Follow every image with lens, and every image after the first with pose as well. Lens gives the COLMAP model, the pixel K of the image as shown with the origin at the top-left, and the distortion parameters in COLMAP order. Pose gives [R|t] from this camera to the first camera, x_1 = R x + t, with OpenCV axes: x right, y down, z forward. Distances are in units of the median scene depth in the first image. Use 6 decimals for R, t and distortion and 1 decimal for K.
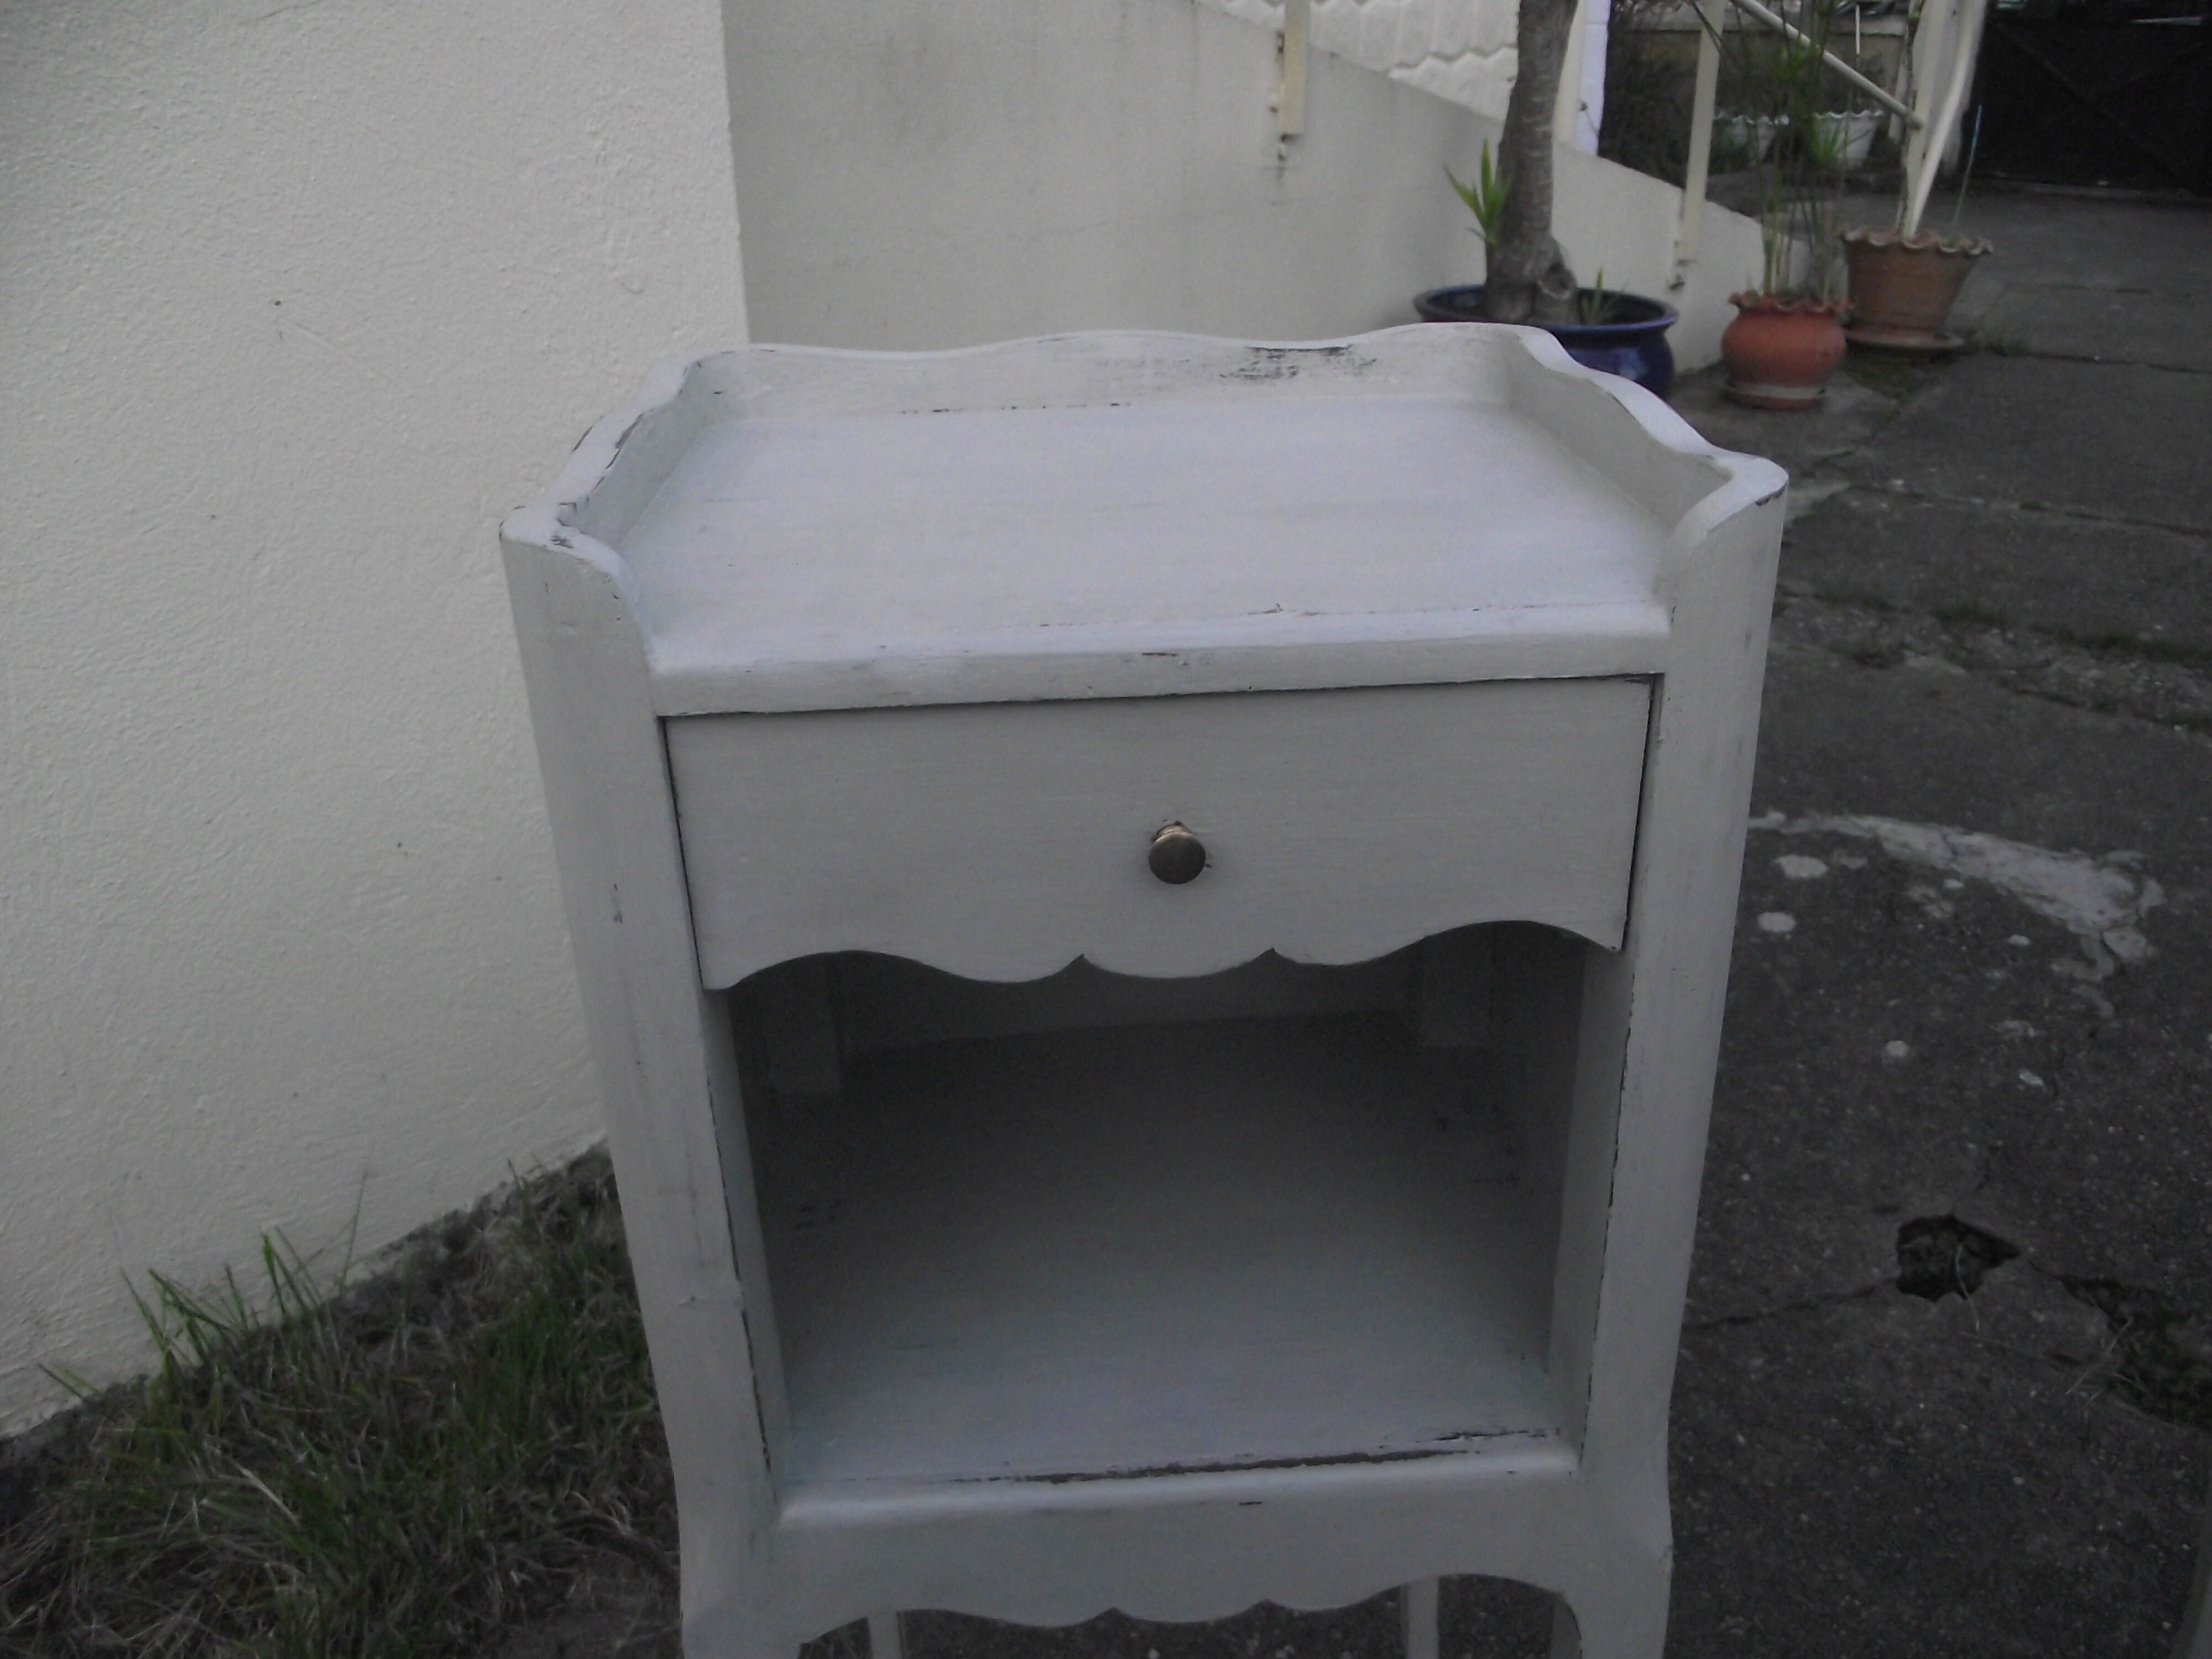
lens RADIAL K [[1725.5, 0, 1122.3], [0, 1725.5, 782.4], [0, 0, 1]] dist [-0.081380, 0.048545]
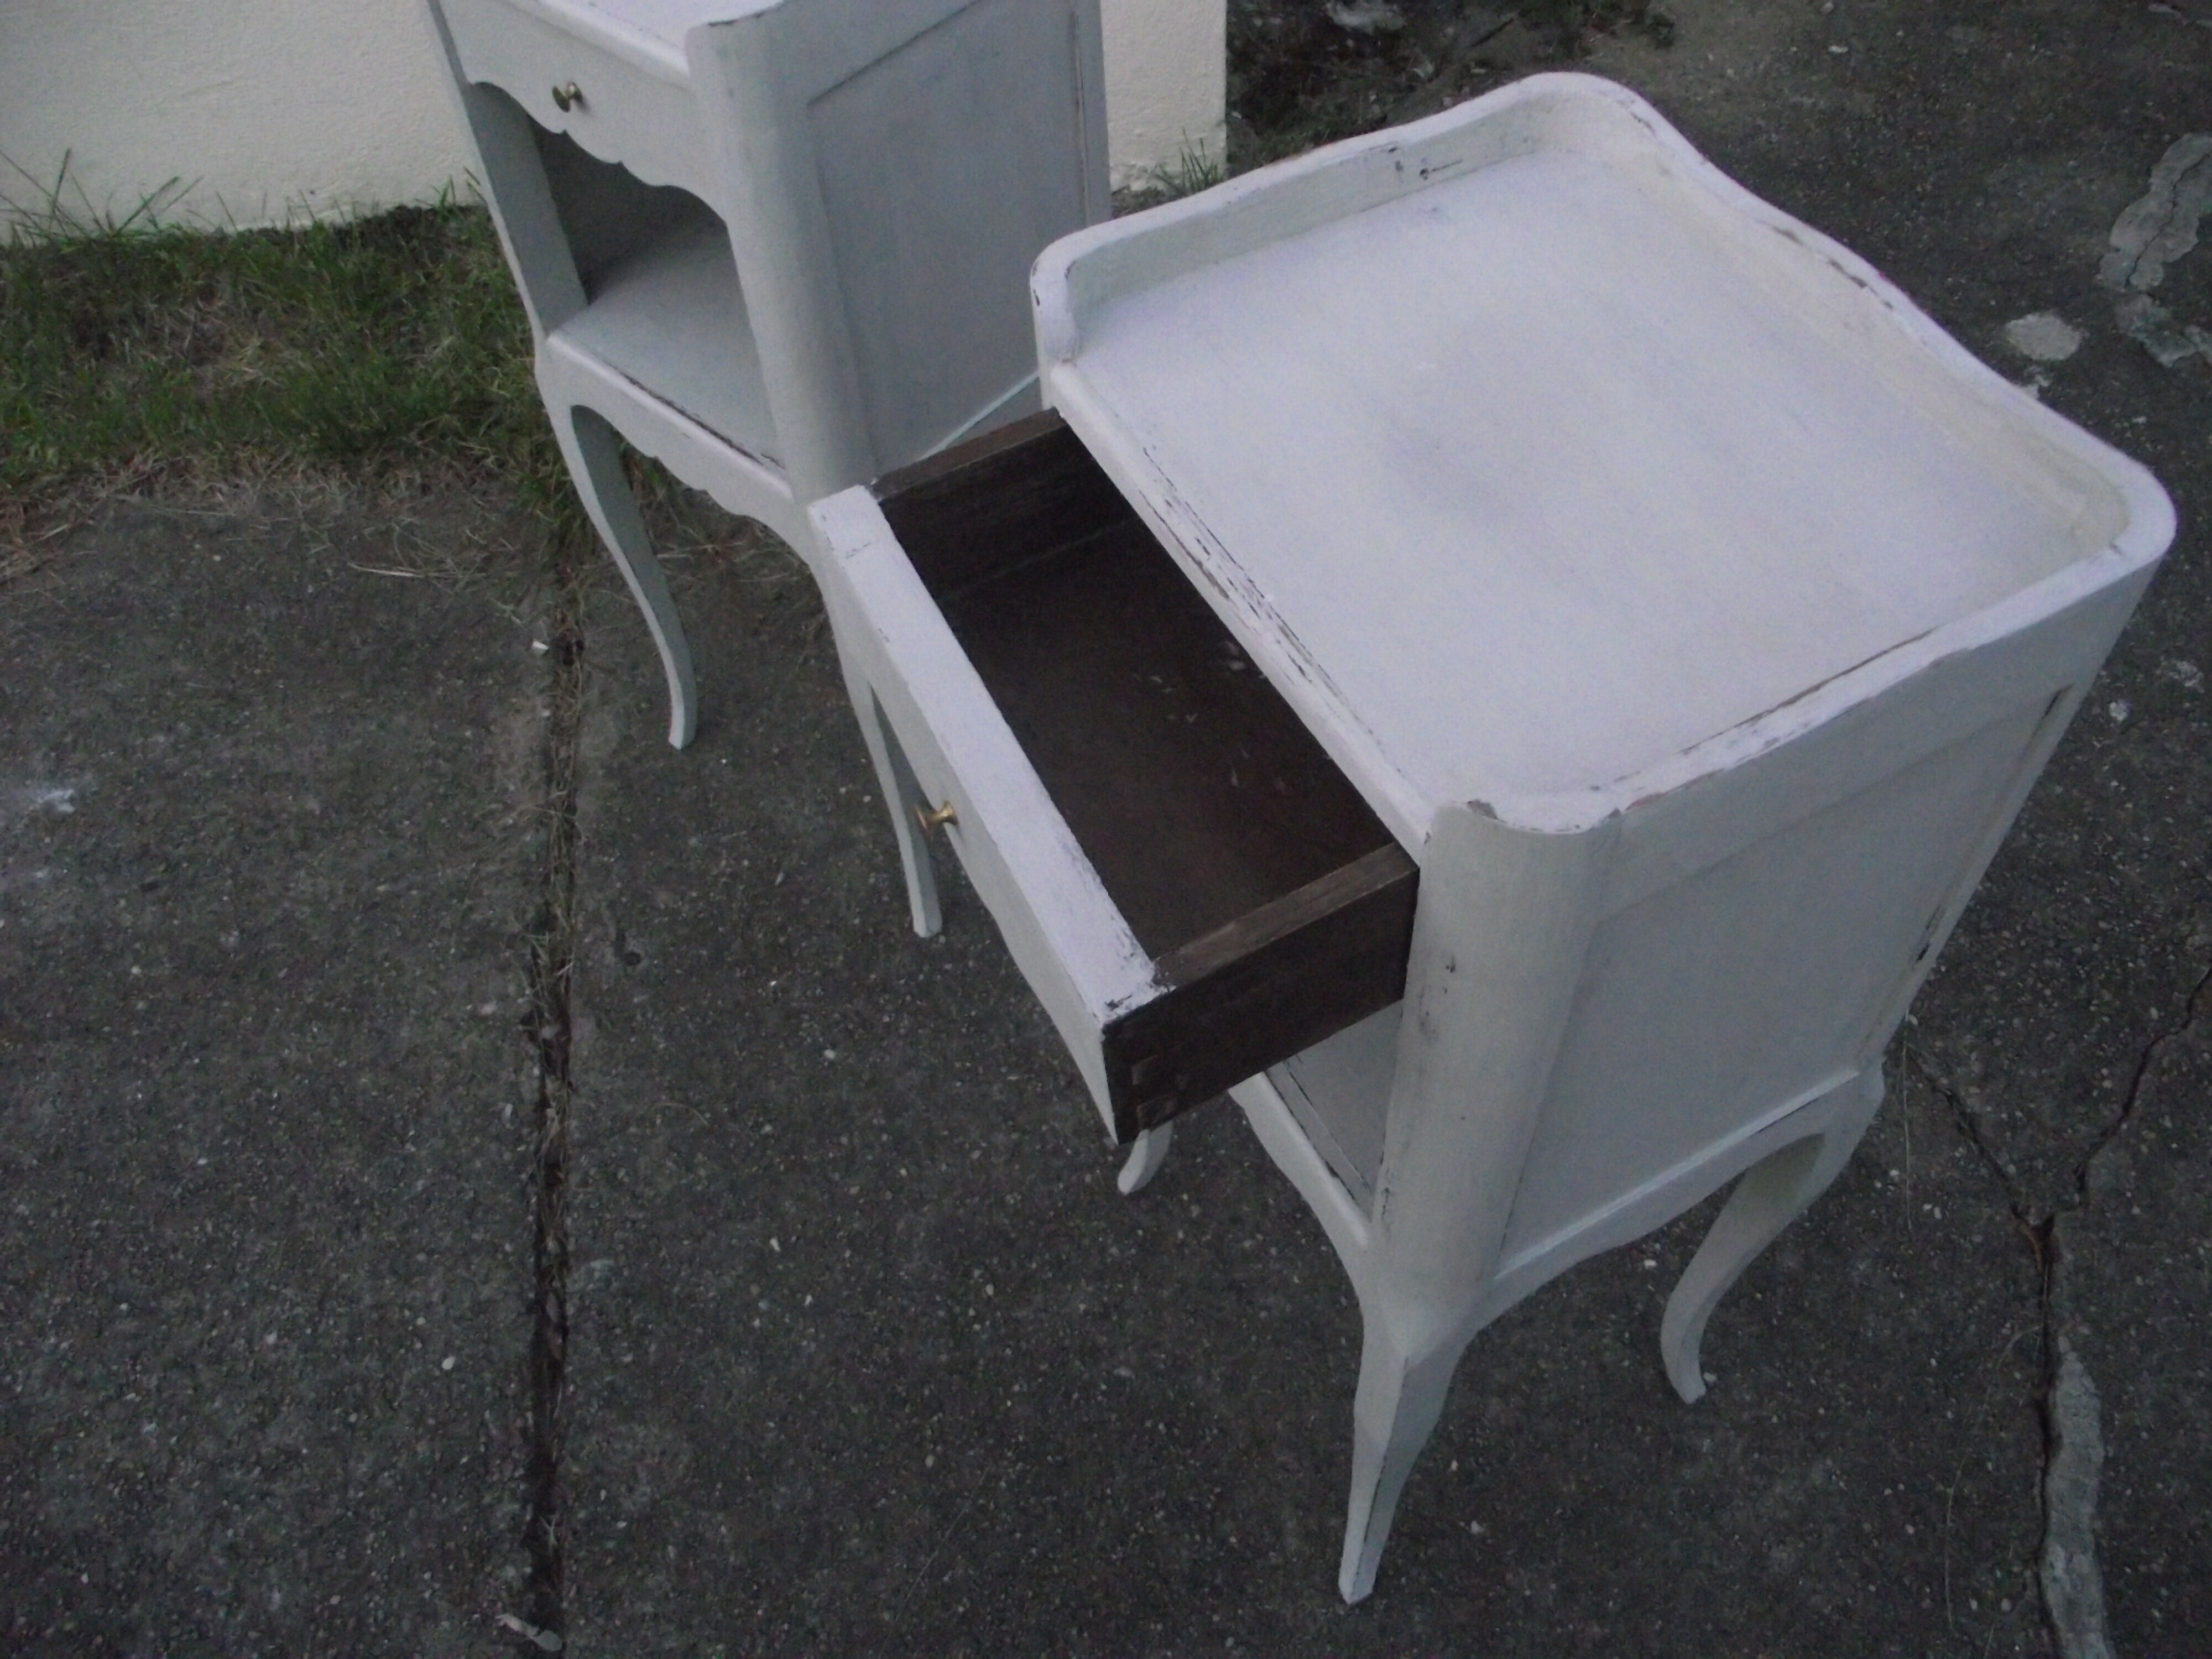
lens RADIAL K [[1725.5, 0, 1117.0], [0, 1725.5, 788.0], [0, 0, 1]] dist [-0.081380, 0.048545]
pose [[0.713720, 0.554381, -0.428096, 0.350687], [-0.259151, 0.776822, 0.573924, -0.124614], [0.650726, -0.298680, 0.698102, -0.047231]]
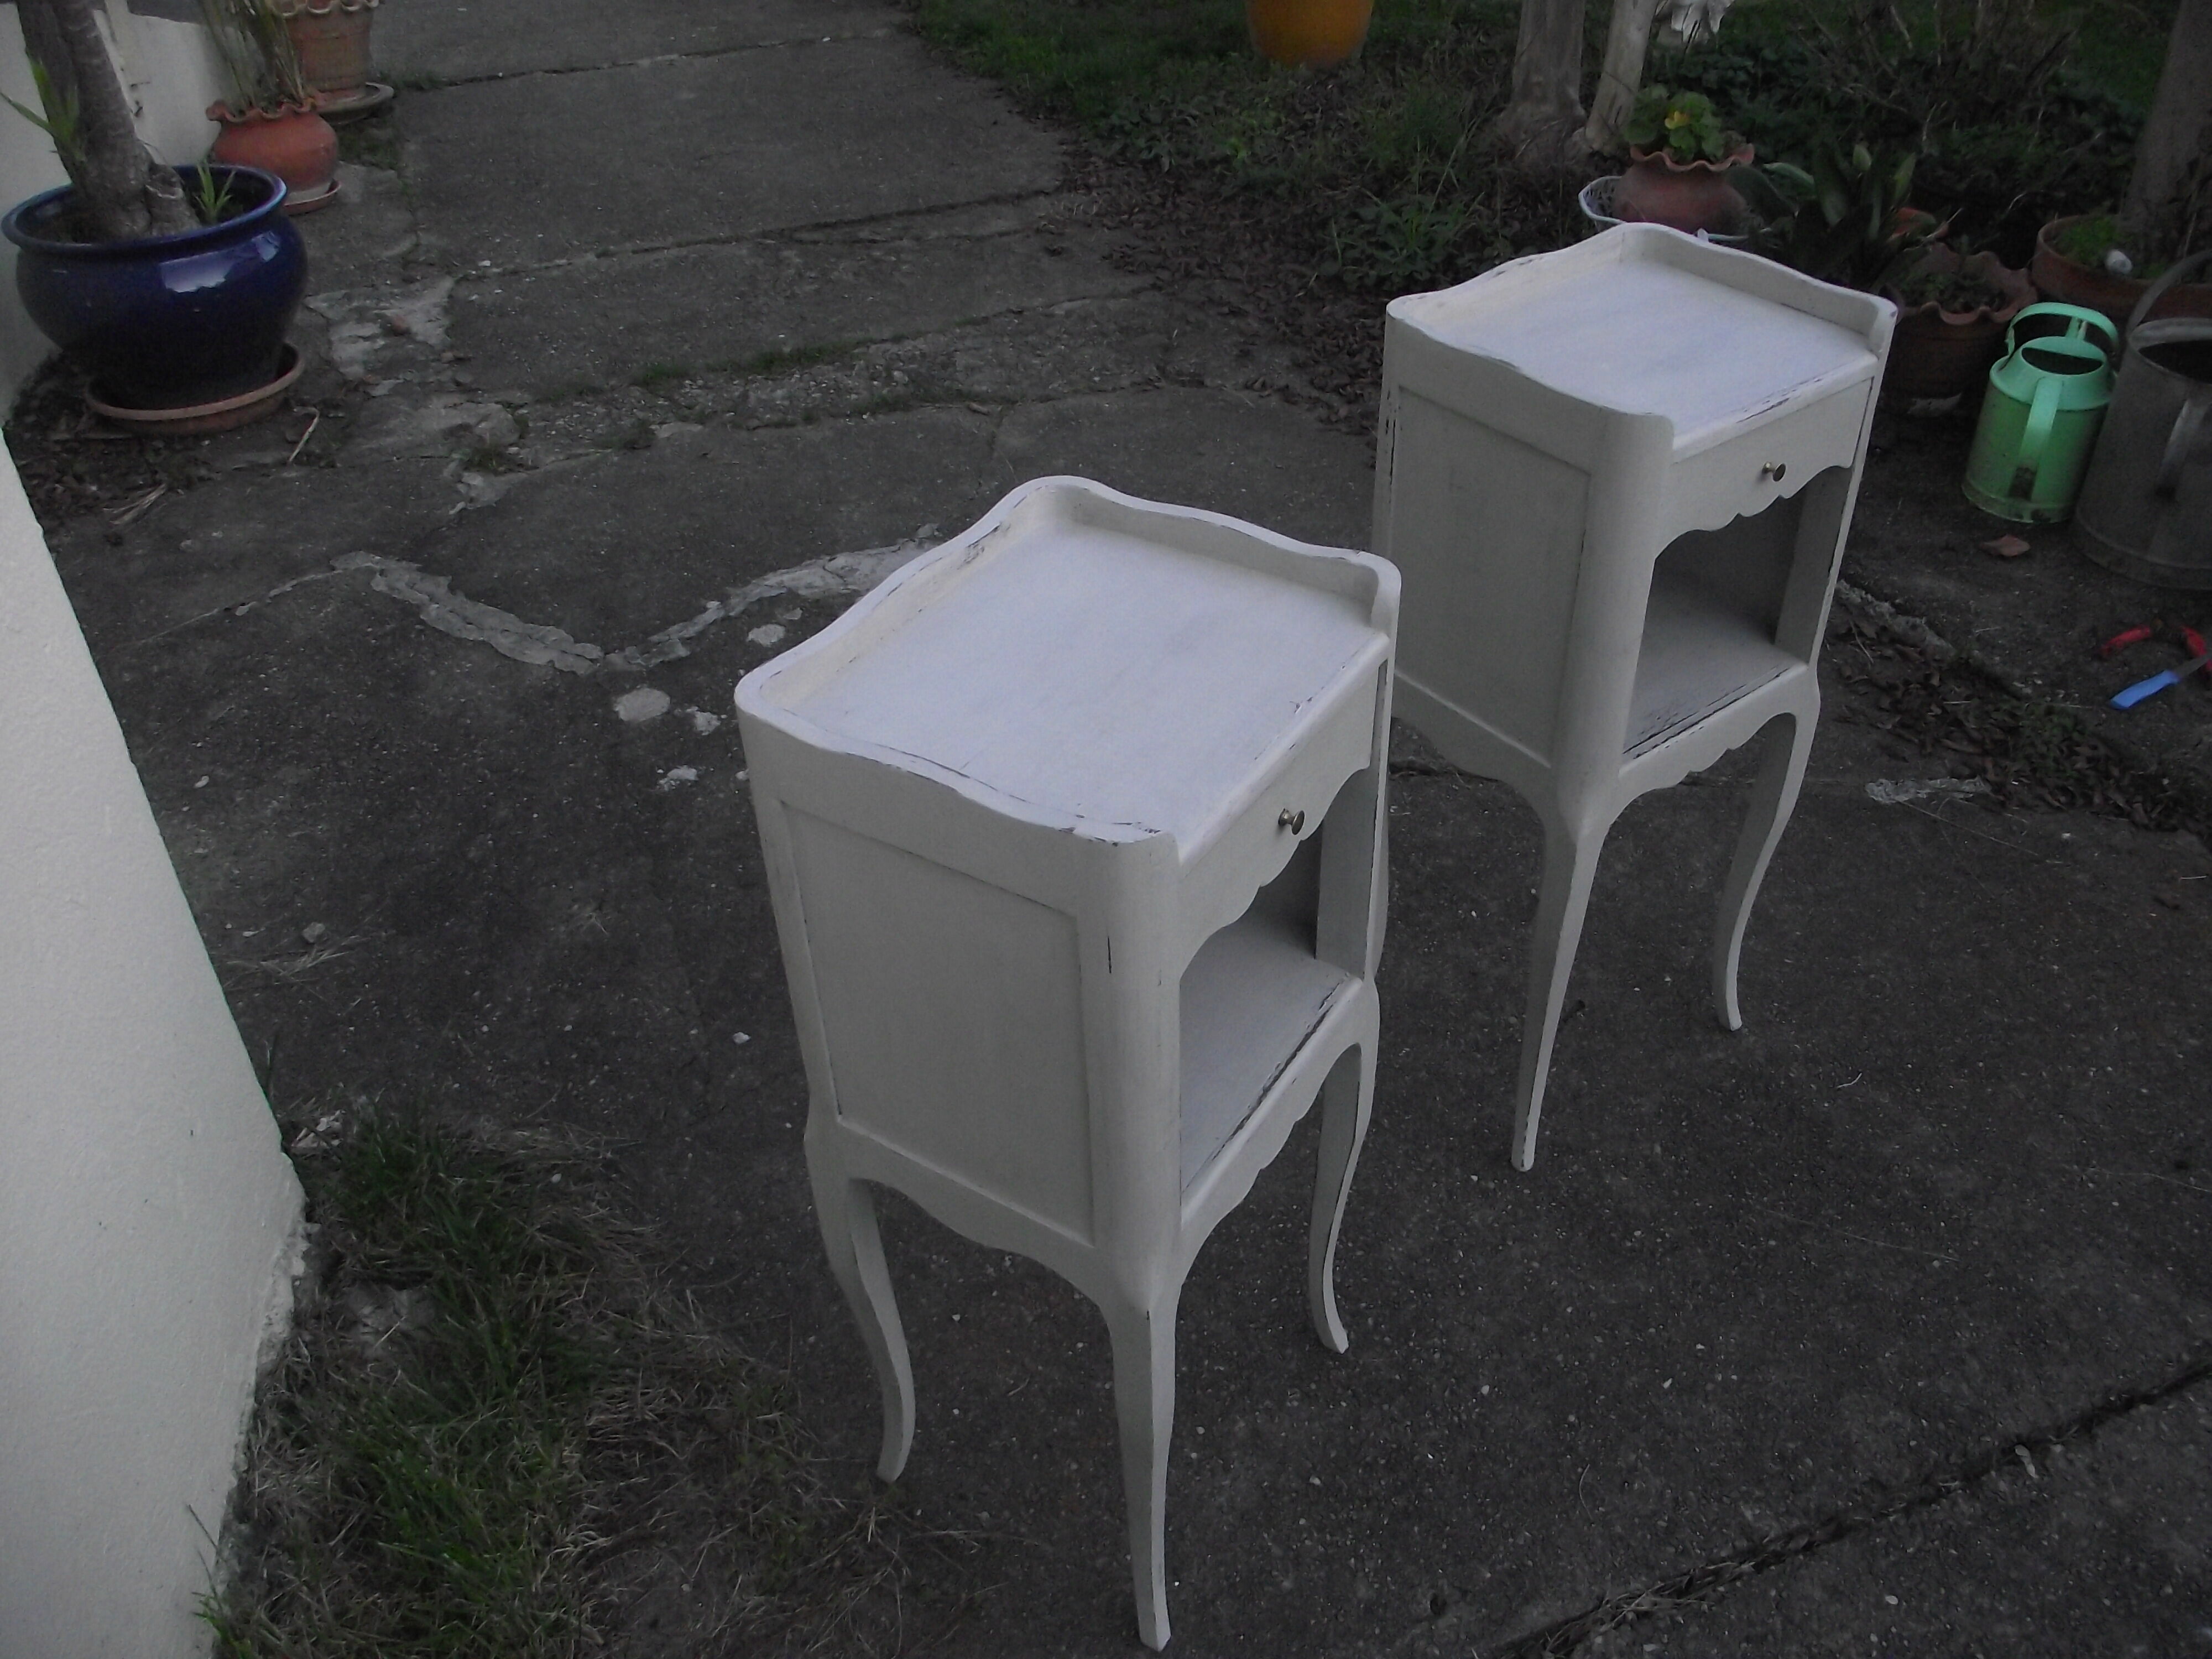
lens RADIAL K [[1725.5, 0, 1107.8], [0, 1725.5, 819.2], [0, 0, 1]] dist [-0.081380, 0.048545]
pose [[0.579302, -0.488874, 0.652236, -0.293703], [0.339386, 0.872184, 0.352297, -0.156661], [-0.741098, 0.017273, 0.671175, -0.060250]]
